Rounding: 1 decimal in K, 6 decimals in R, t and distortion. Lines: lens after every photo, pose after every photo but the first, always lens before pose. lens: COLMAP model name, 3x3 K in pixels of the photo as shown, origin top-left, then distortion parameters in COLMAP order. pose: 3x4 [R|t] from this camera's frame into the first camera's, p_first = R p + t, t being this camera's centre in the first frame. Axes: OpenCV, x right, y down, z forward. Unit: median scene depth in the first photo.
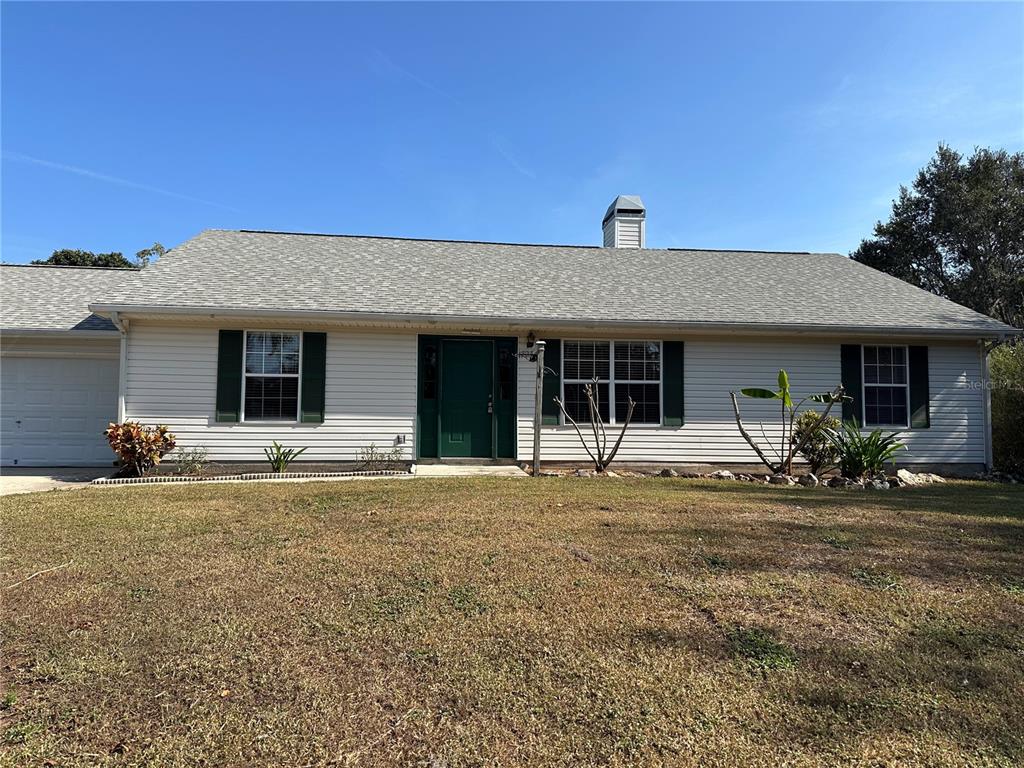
lens RADIAL K [[709.9, 0, 516.5], [0, 709.9, 389.8], [0, 0, 1]] dist [0.043445, -0.013029]
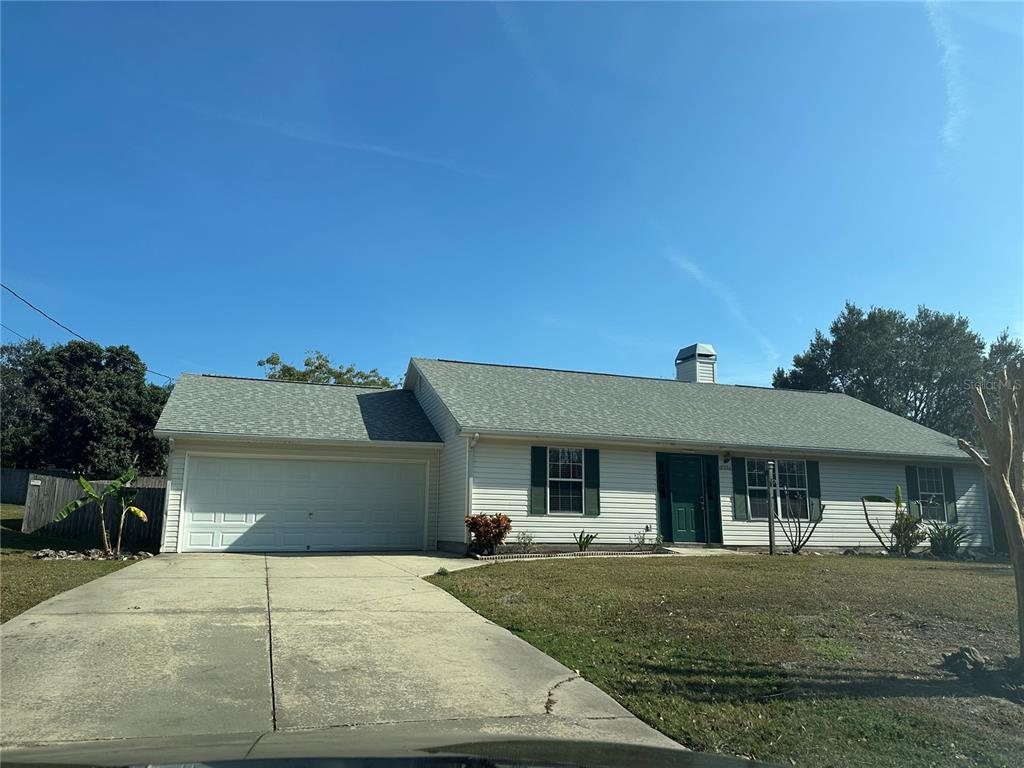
lens RADIAL K [[709.9, 0, 506.9], [0, 709.9, 389.8], [0, 0, 1]] dist [0.043445, -0.013029]
pose [[0.982134, 0.040905, 0.183684, -0.687288], [-0.016335, 0.990936, -0.133336, -0.007673], [-0.187473, 0.127954, 0.973900, -0.326559]]
